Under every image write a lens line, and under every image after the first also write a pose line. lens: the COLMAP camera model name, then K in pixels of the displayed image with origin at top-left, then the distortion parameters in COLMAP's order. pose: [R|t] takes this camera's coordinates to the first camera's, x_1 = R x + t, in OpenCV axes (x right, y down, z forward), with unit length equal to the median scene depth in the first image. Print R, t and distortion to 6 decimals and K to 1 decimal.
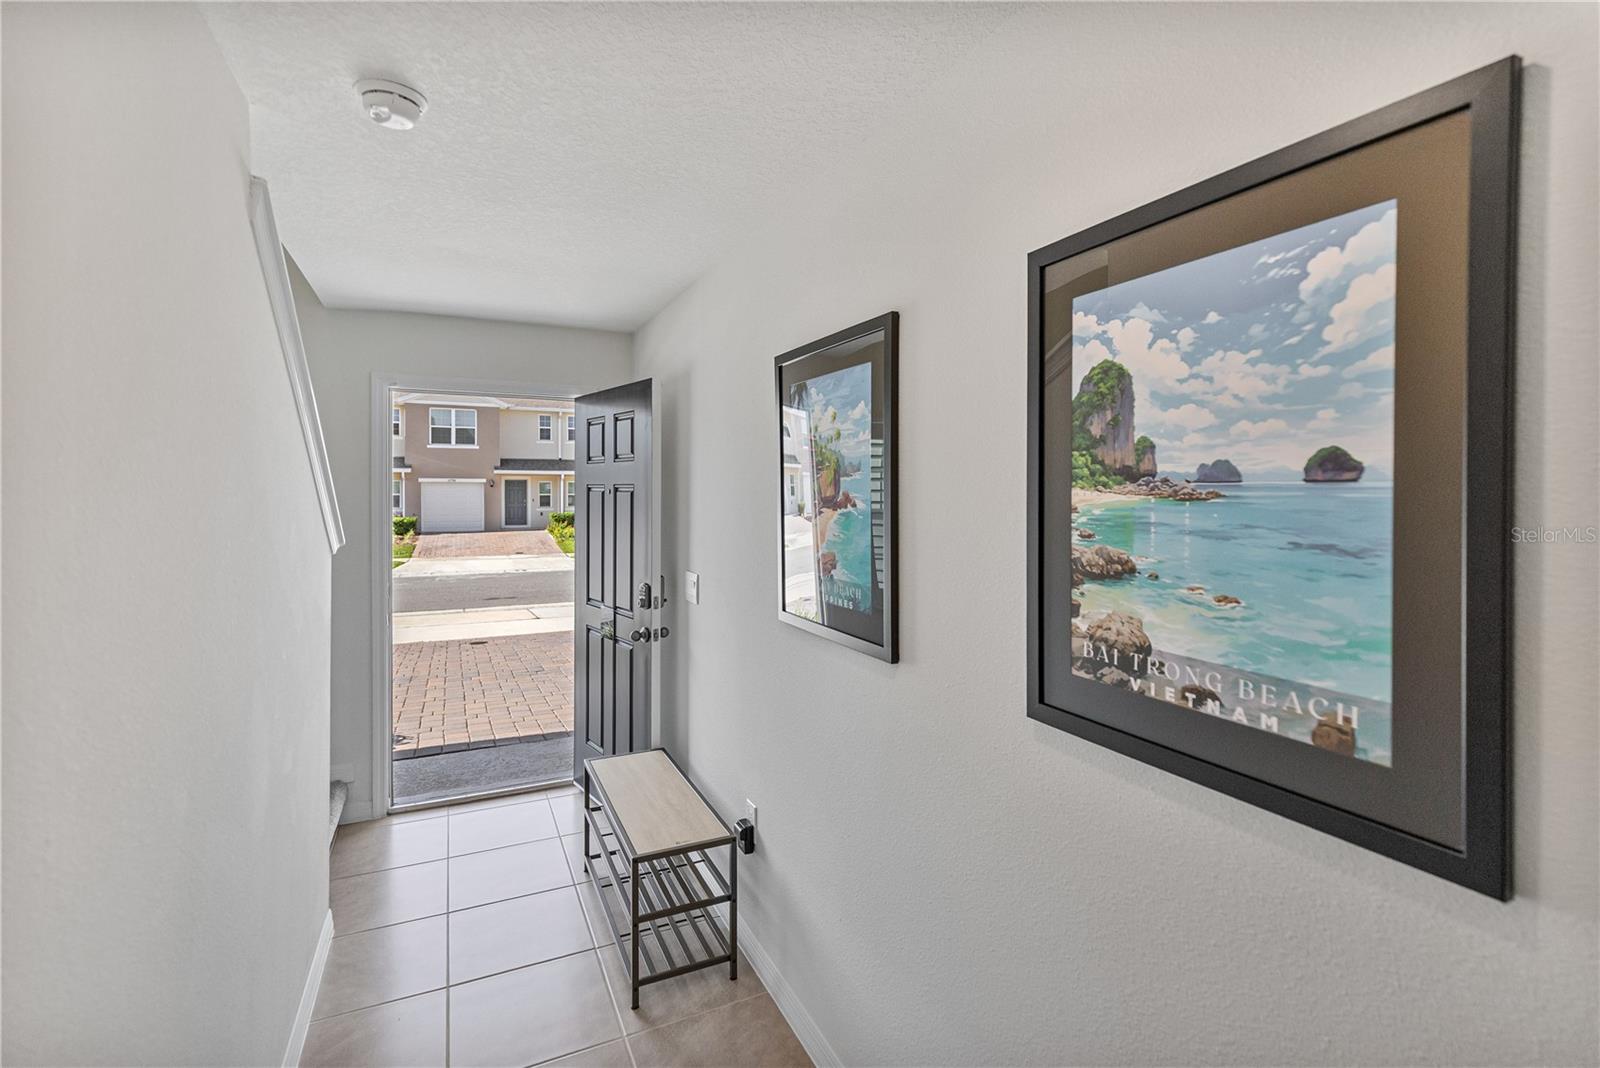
lens RADIAL K [[758.1, 0, 806.8], [0, 758.1, 498.6], [0, 0, 1]] dist [0.000327, 0.000153]
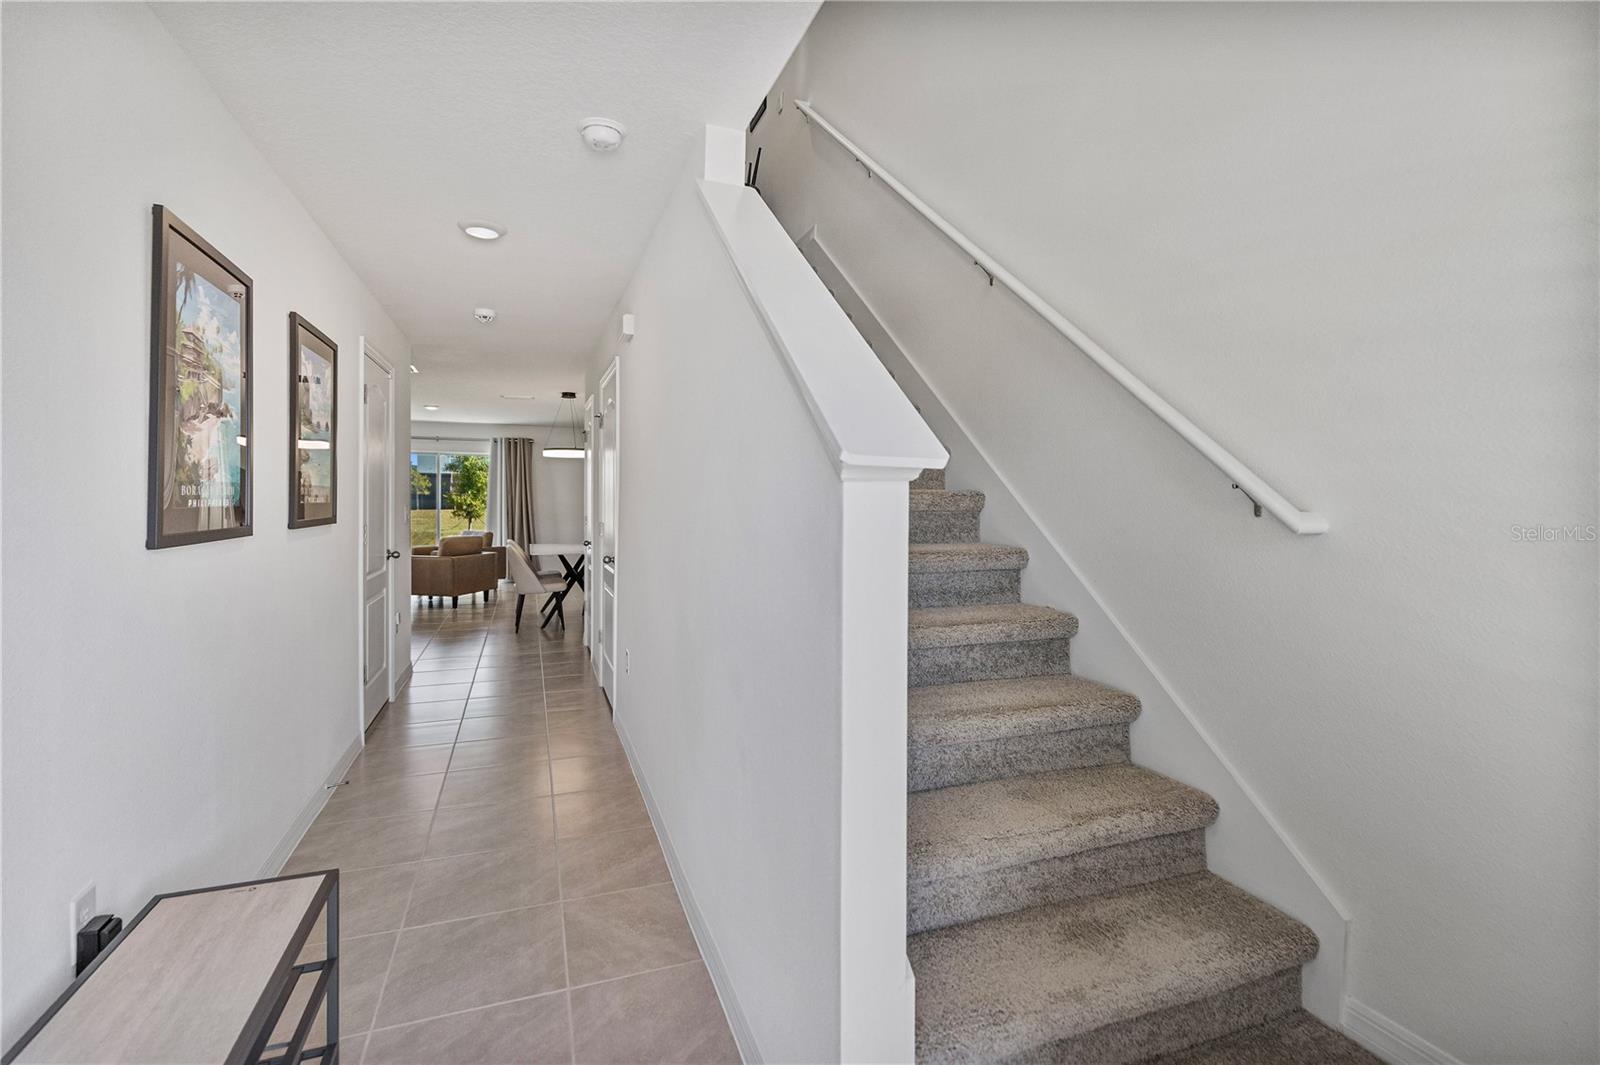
lens RADIAL K [[758.1, 0, 806.8], [0, 758.1, 497.1], [0, 0, 1]] dist [0.000327, 0.000153]
pose [[-0.996377, -0.003141, 0.084983, -0.895580], [-0.002374, 0.999956, 0.009130, 0.117618], [-0.085008, 0.008895, -0.996341, 2.025341]]
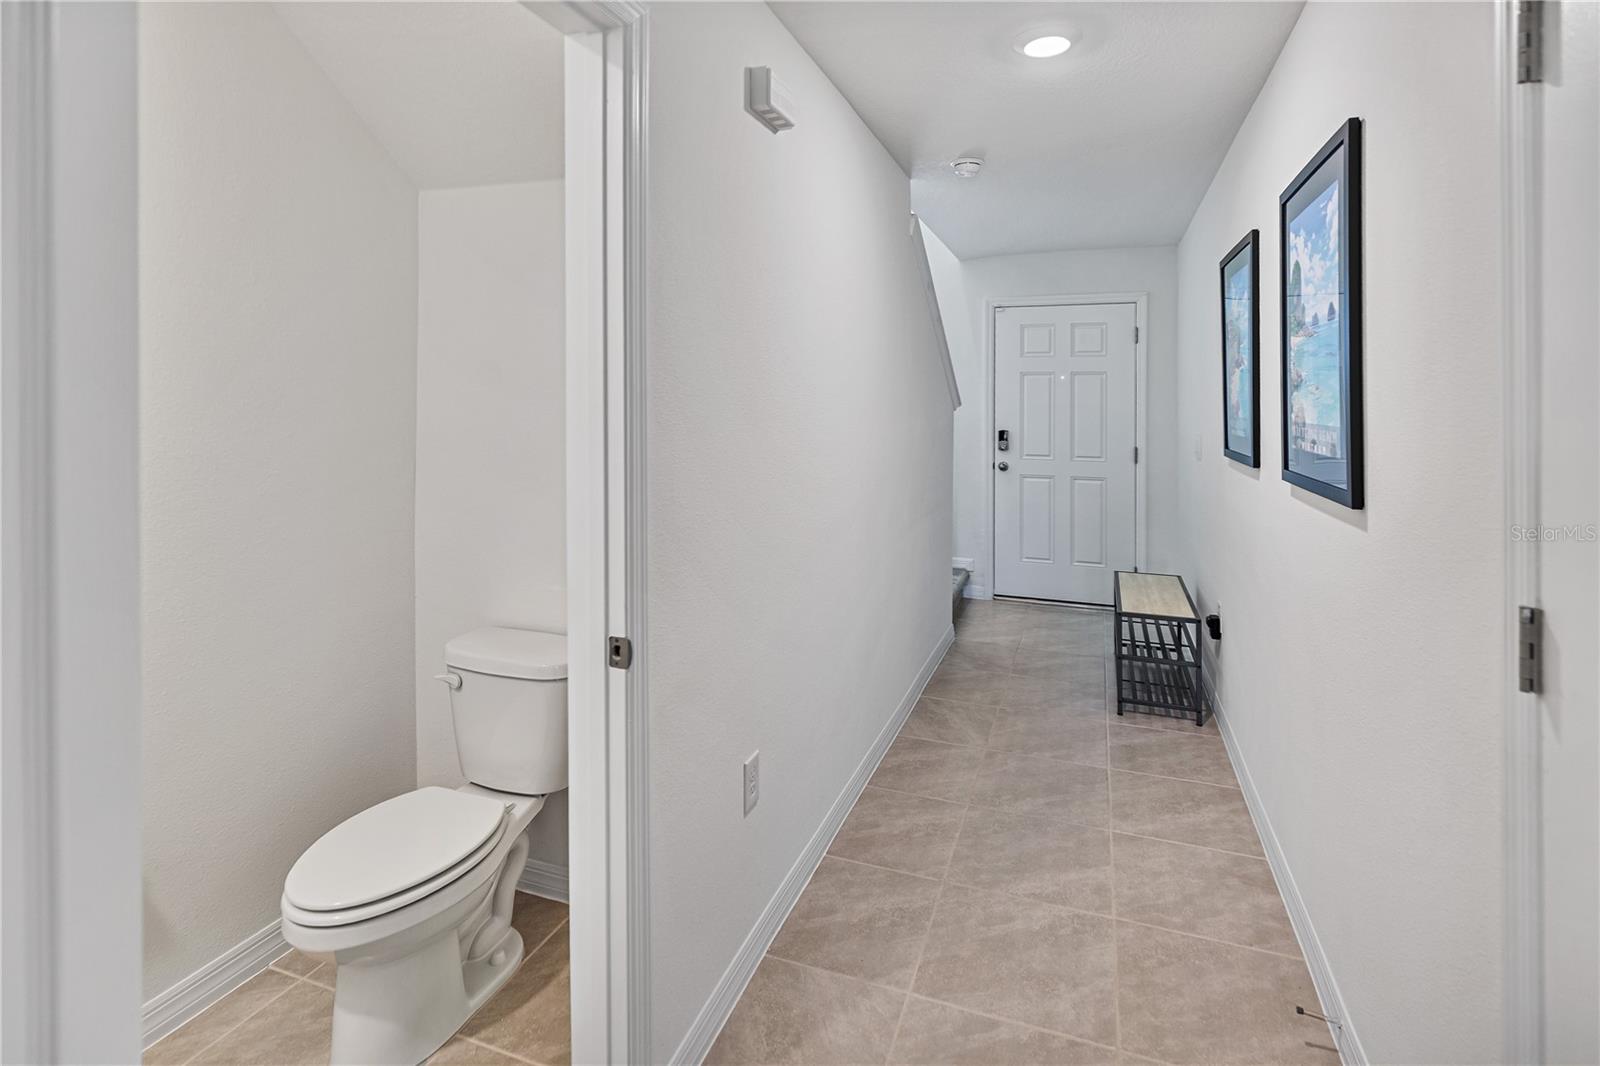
lens RADIAL K [[800.6, 0, 797.9], [0, 800.6, 402.6], [0, 0, 1]] dist [-0.000465, -0.000090]
pose [[0.697850, -0.001174, -0.716243, 0.534277], [-0.004706, 0.999970, -0.006224, 0.093212], [0.716228, 0.007714, 0.697824, -0.632304]]
